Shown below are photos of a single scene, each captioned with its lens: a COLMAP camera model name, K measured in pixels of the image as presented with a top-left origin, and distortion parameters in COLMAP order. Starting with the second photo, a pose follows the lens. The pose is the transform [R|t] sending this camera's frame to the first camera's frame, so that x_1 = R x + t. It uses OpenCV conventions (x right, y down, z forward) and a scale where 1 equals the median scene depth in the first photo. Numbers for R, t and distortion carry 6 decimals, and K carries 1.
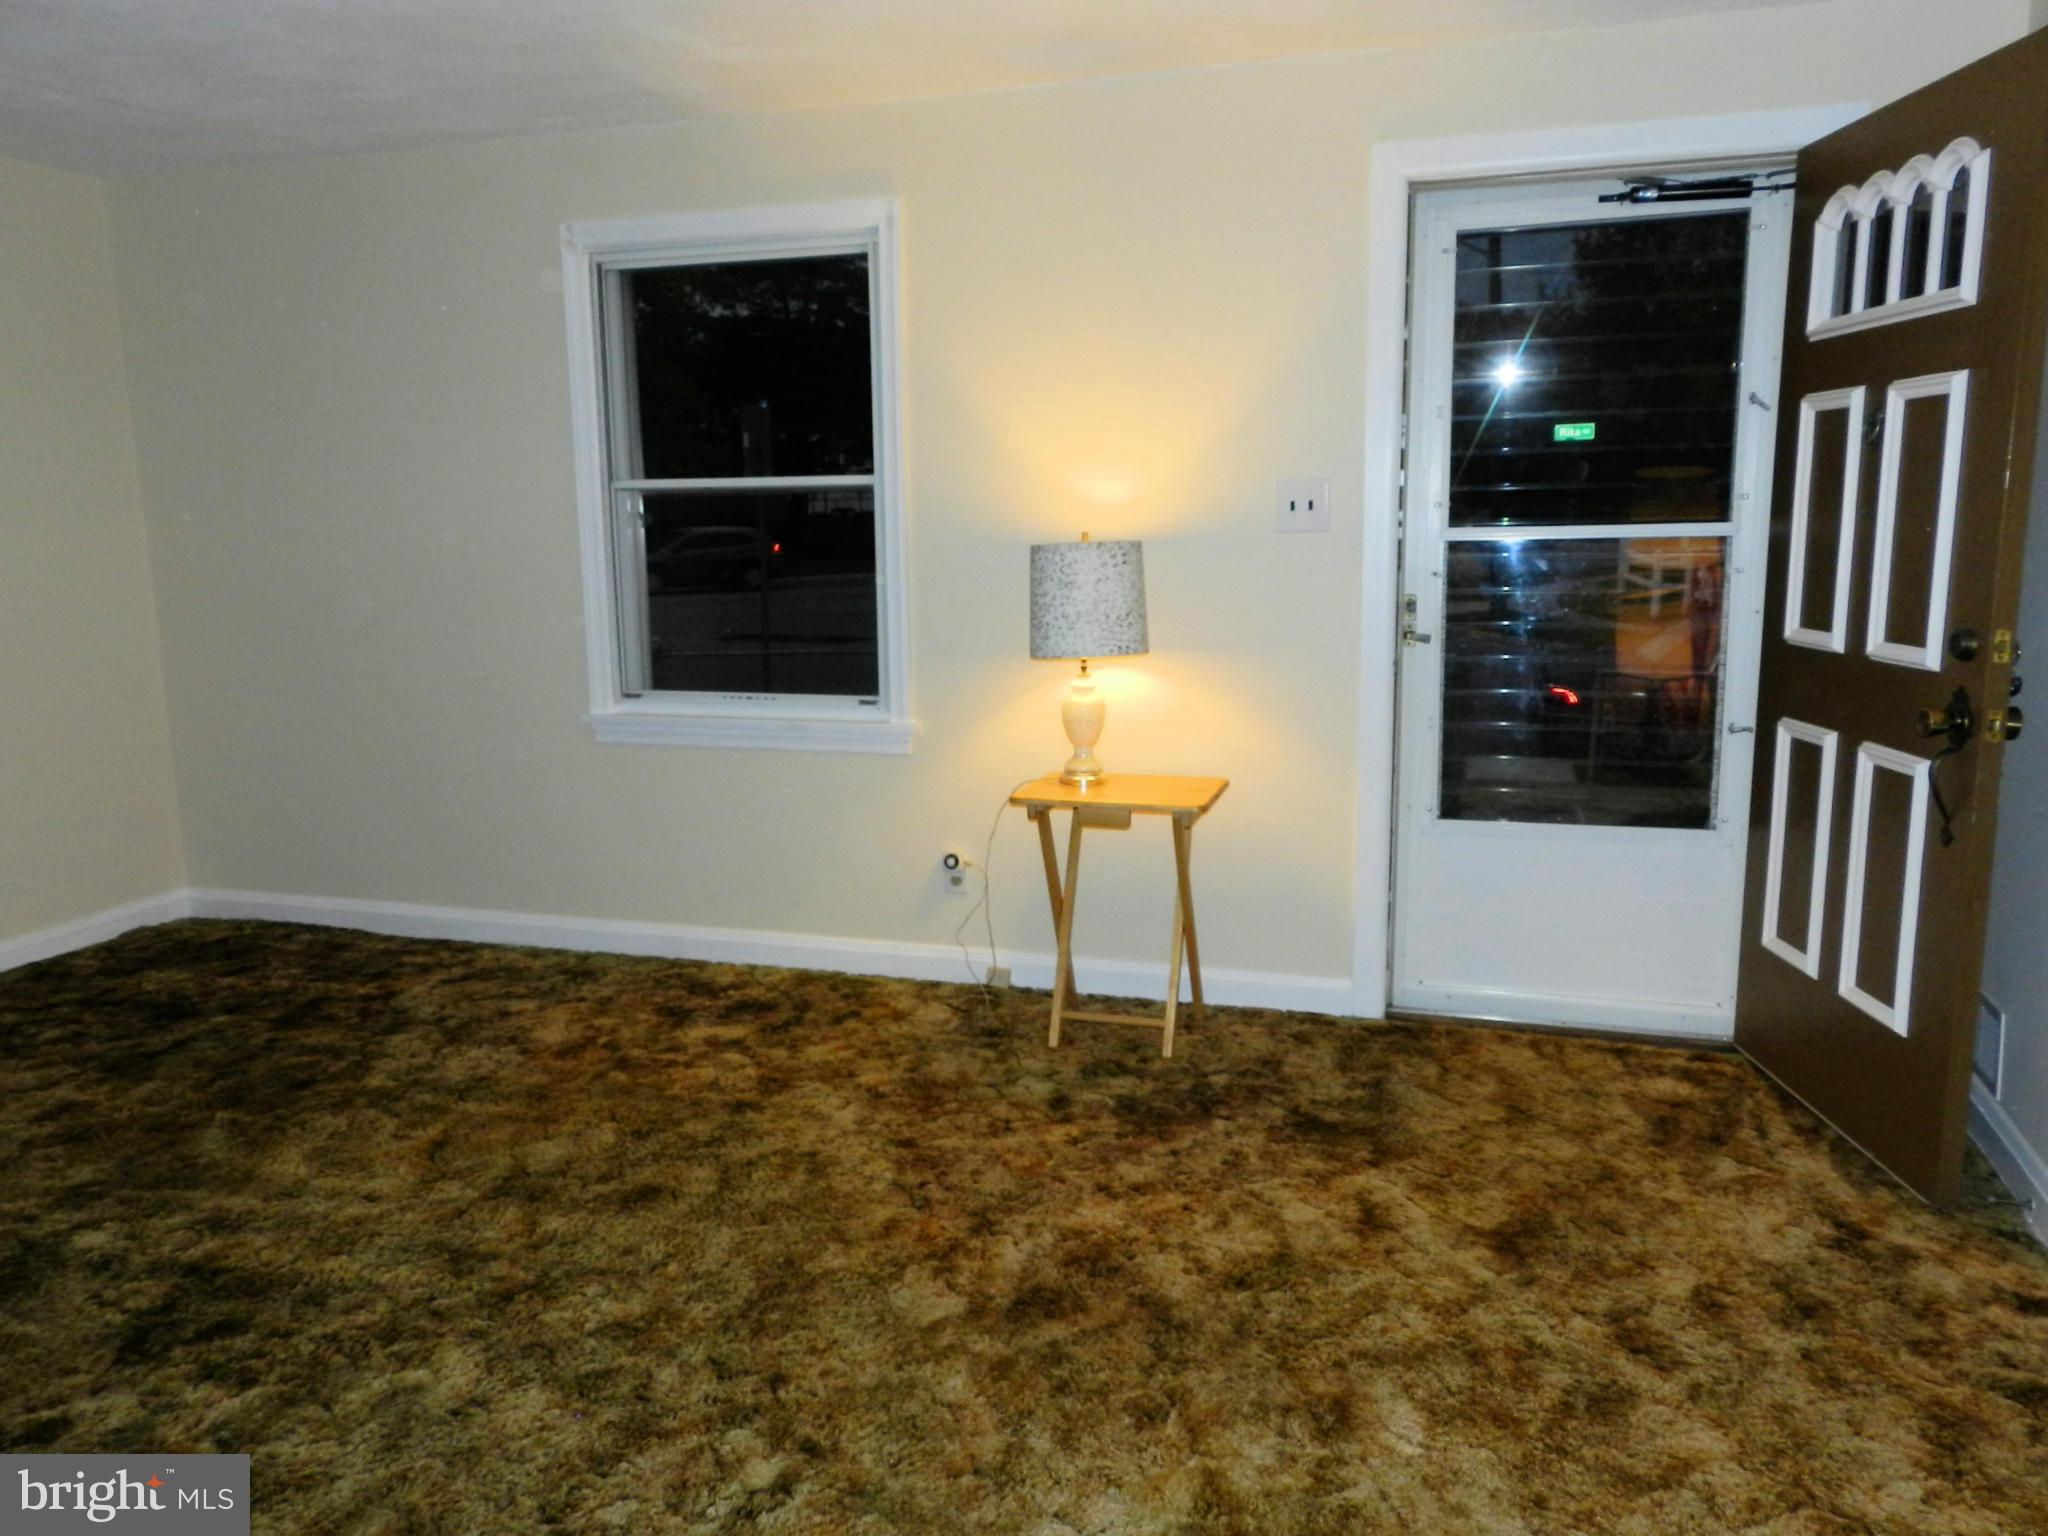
lens RADIAL K [[1632.7, 0, 1044.1], [0, 1632.7, 777.1], [0, 0, 1]] dist [0.013094, -0.014624]
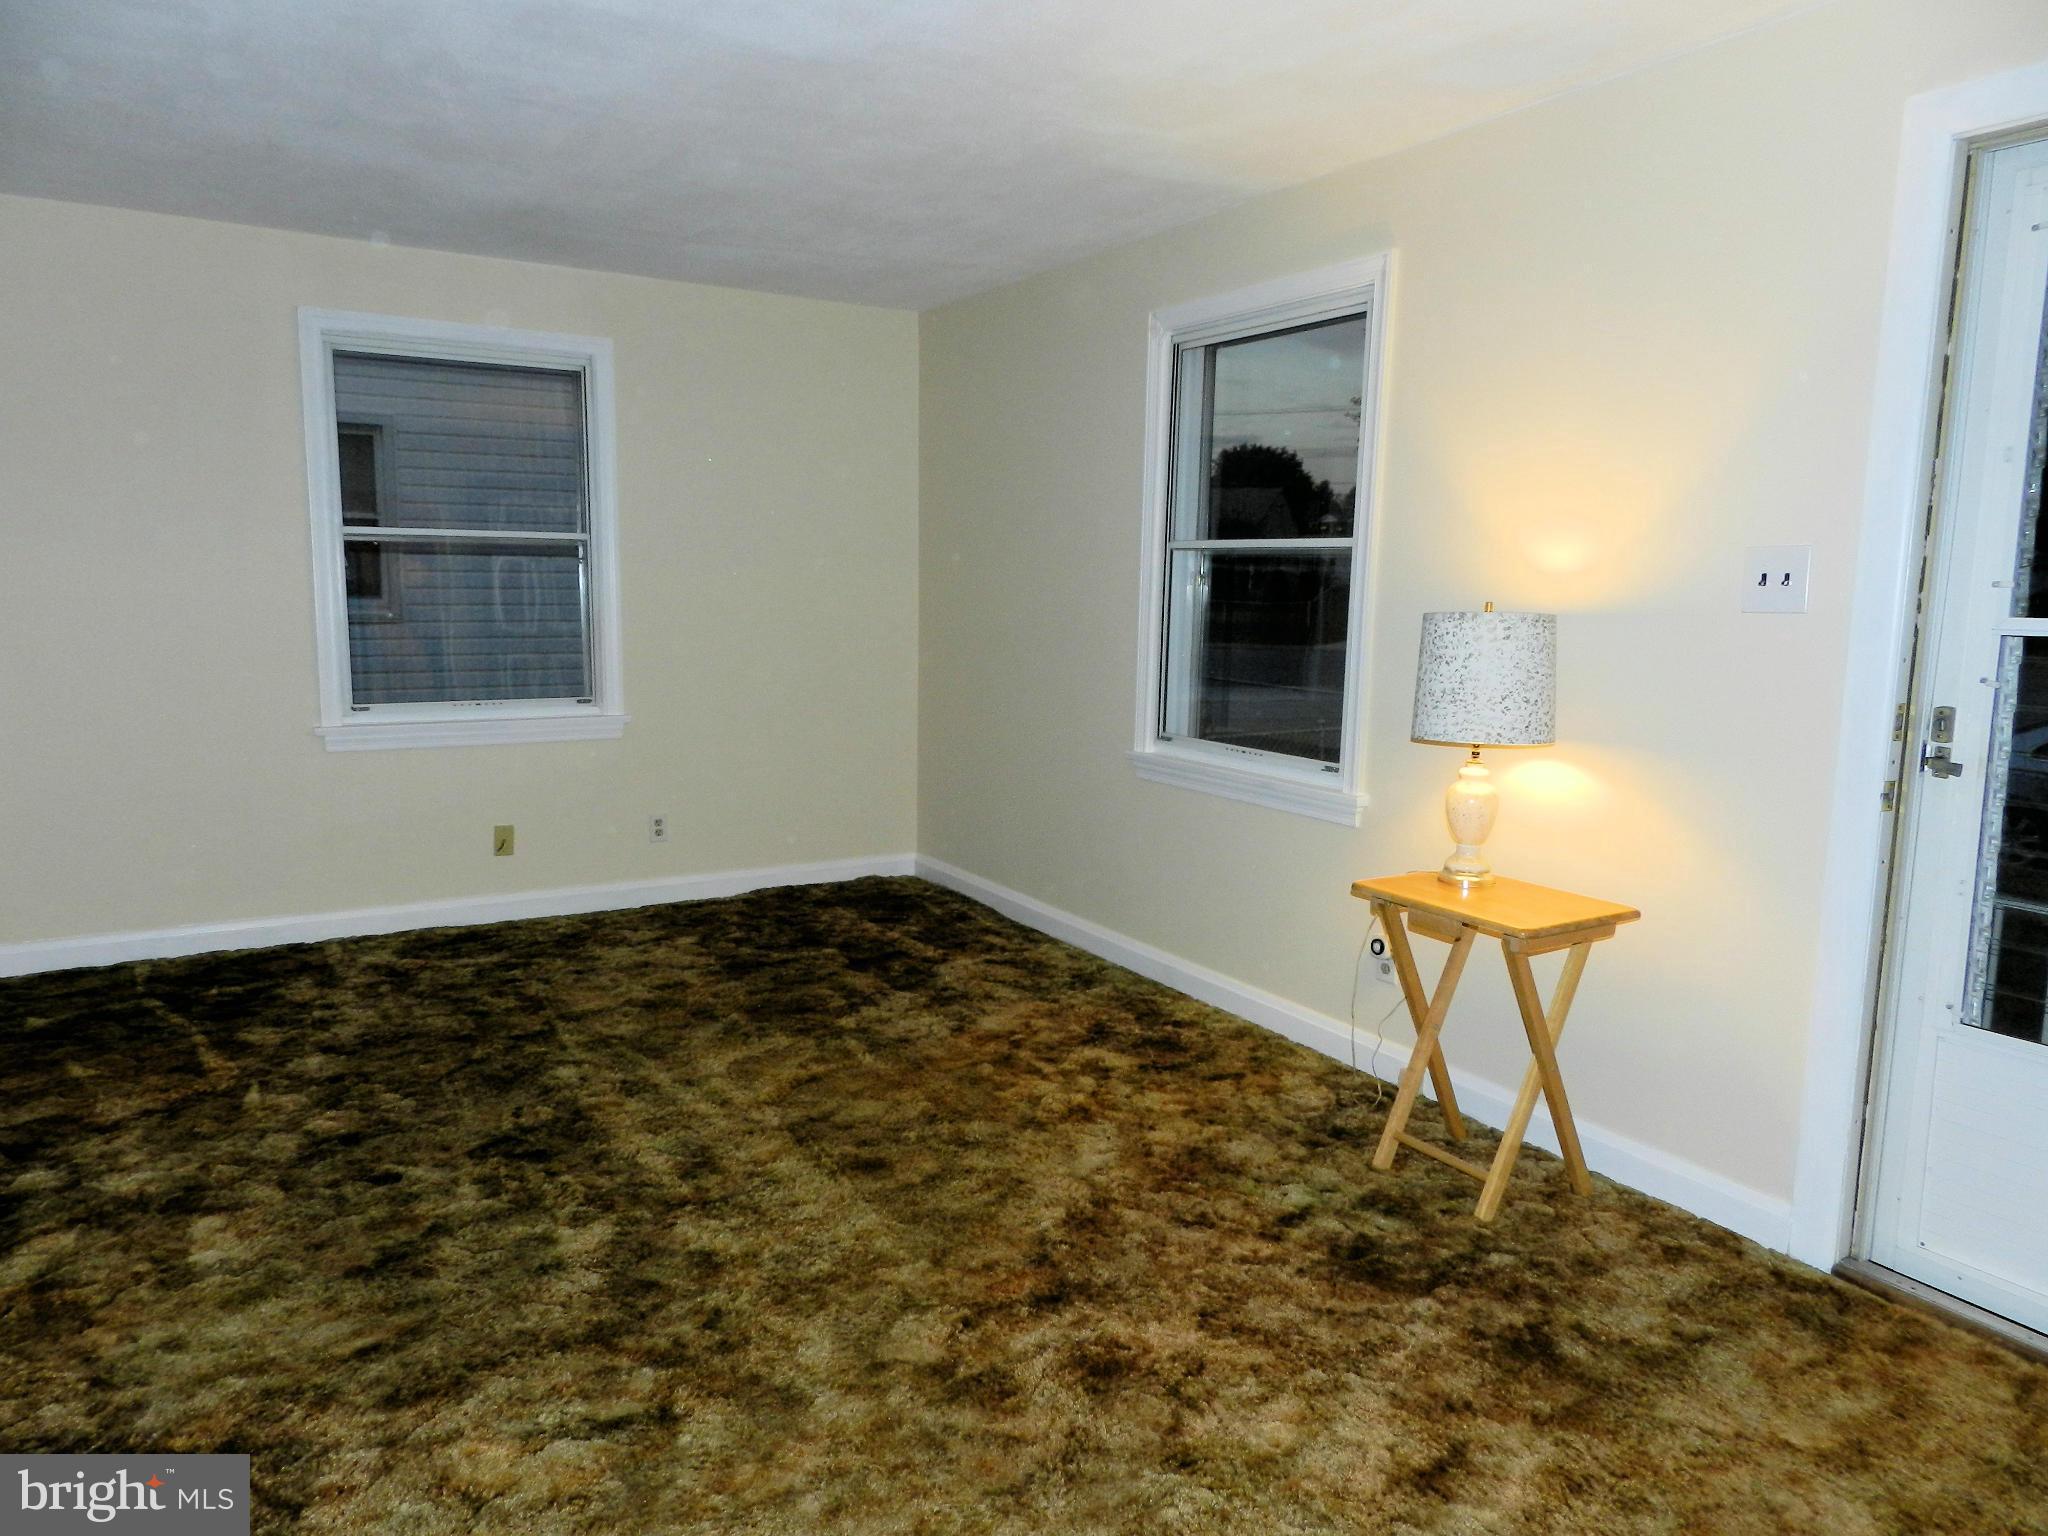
lens RADIAL K [[1483.9, 0, 1011.4], [0, 1483.9, 767.1], [0, 0, 1]] dist [0.006816, 0.003820]
pose [[0.708767, 0.116373, -0.695778, 0.418253], [-0.141455, 0.989713, 0.021439, -0.043443], [0.691115, 0.083226, 0.717937, 0.258525]]
